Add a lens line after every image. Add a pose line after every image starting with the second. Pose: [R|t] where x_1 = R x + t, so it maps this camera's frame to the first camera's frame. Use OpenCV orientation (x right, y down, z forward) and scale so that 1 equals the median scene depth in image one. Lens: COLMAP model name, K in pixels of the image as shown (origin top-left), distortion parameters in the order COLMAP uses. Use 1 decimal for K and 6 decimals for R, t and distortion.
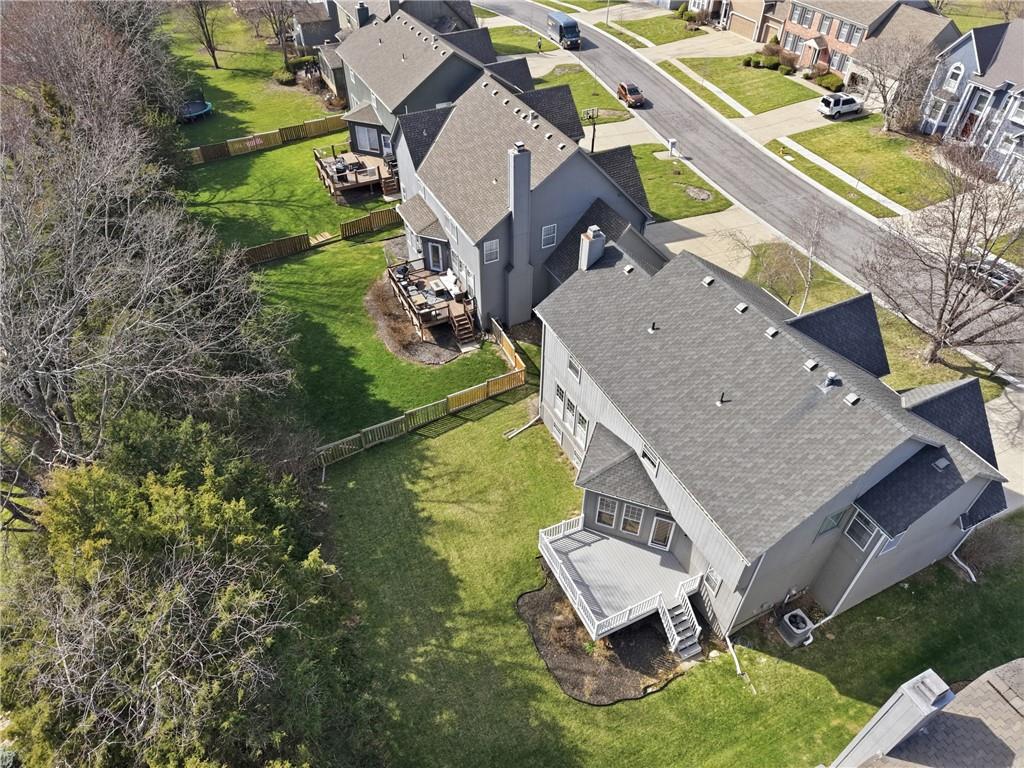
lens RADIAL K [[687.0, 0, 507.7], [0, 687.0, 384.6], [0, 0, 1]] dist [0.013035, -0.004054]
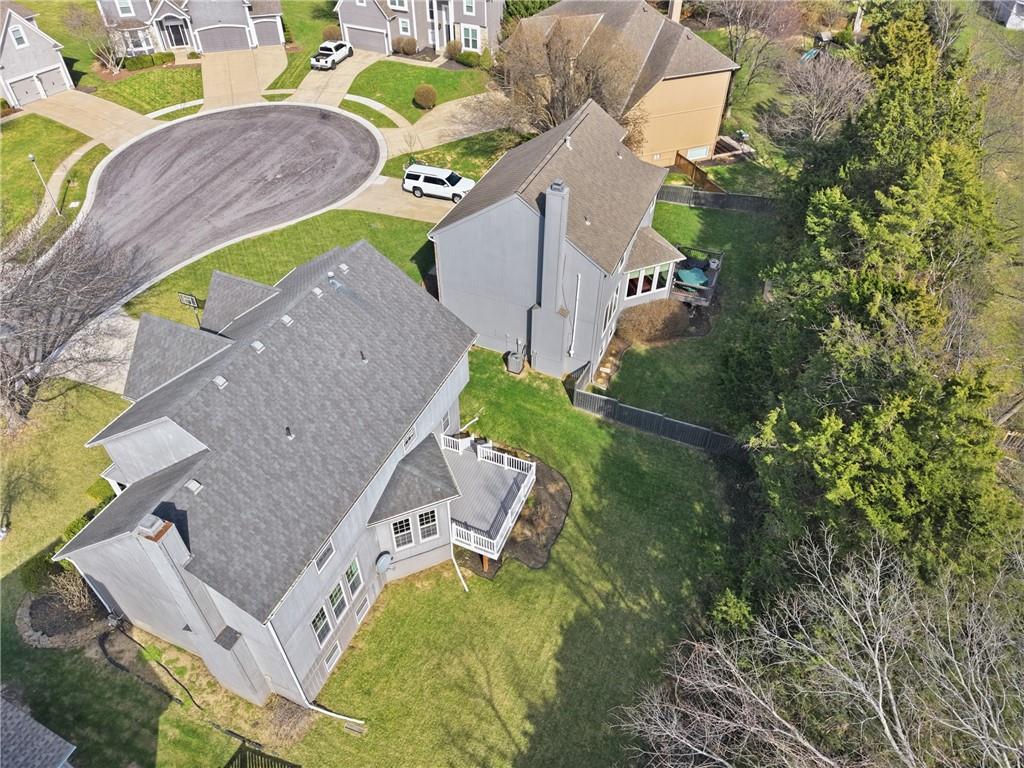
lens RADIAL K [[687.0, 0, 509.4], [0, 687.0, 383.9], [0, 0, 1]] dist [0.013035, -0.004054]
pose [[-0.671630, -0.493903, 0.552243, -0.391605], [0.506274, 0.238255, 0.828807, -0.636115], [-0.540925, 0.836238, 0.090031, 0.700841]]
